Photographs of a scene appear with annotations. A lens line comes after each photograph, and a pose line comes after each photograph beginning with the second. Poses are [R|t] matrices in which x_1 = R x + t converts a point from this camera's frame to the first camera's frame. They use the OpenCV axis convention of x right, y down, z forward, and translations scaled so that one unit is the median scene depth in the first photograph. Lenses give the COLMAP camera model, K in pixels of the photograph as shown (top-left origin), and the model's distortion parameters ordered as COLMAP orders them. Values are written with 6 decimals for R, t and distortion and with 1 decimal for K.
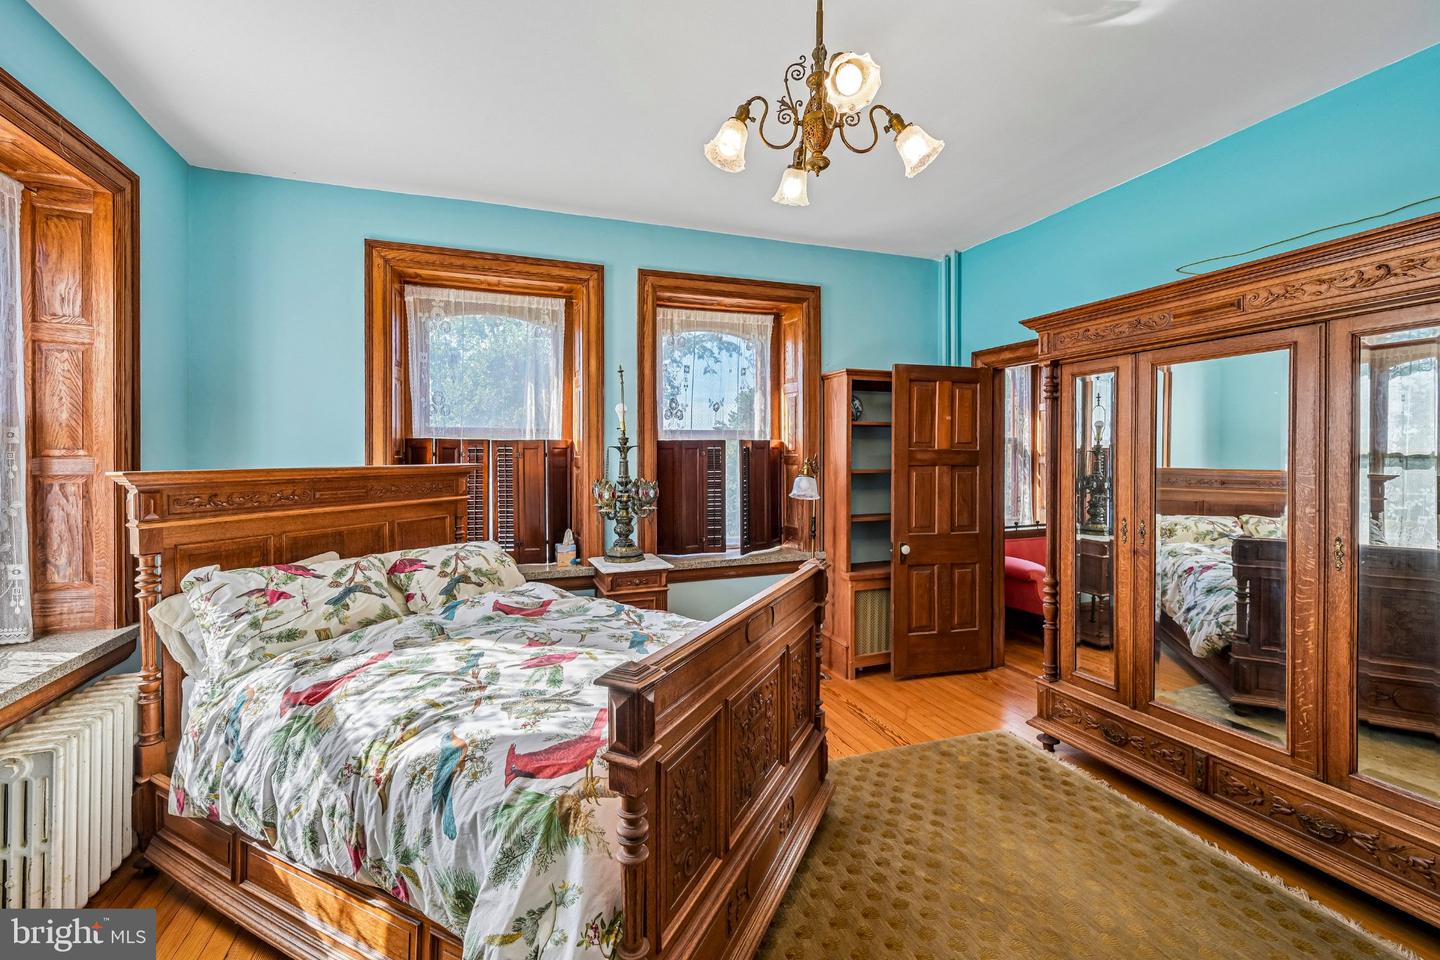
lens RADIAL K [[584.2, 0, 697.8], [0, 584.2, 461.6], [0, 0, 1]] dist [0.005777, -0.001094]
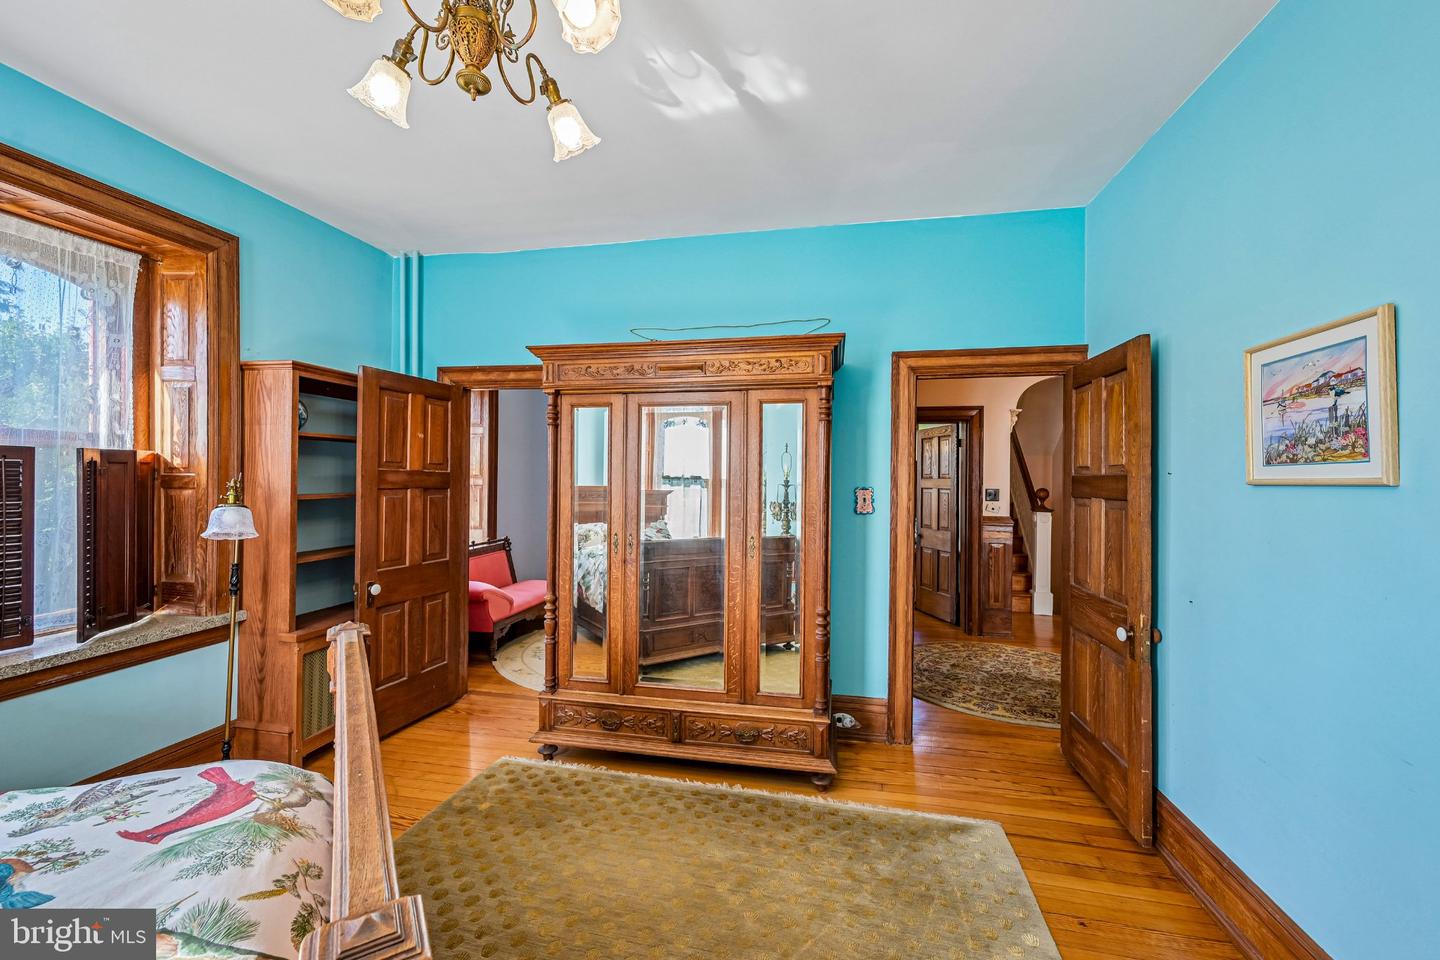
lens RADIAL K [[584.2, 0, 714.2], [0, 584.2, 478.8], [0, 0, 1]] dist [0.005777, -0.001094]
pose [[0.517011, 0.005704, 0.855960, -0.115287], [-0.002068, 0.999983, -0.005414, -0.004346], [-0.855977, 0.001028, 0.517014, 0.158166]]
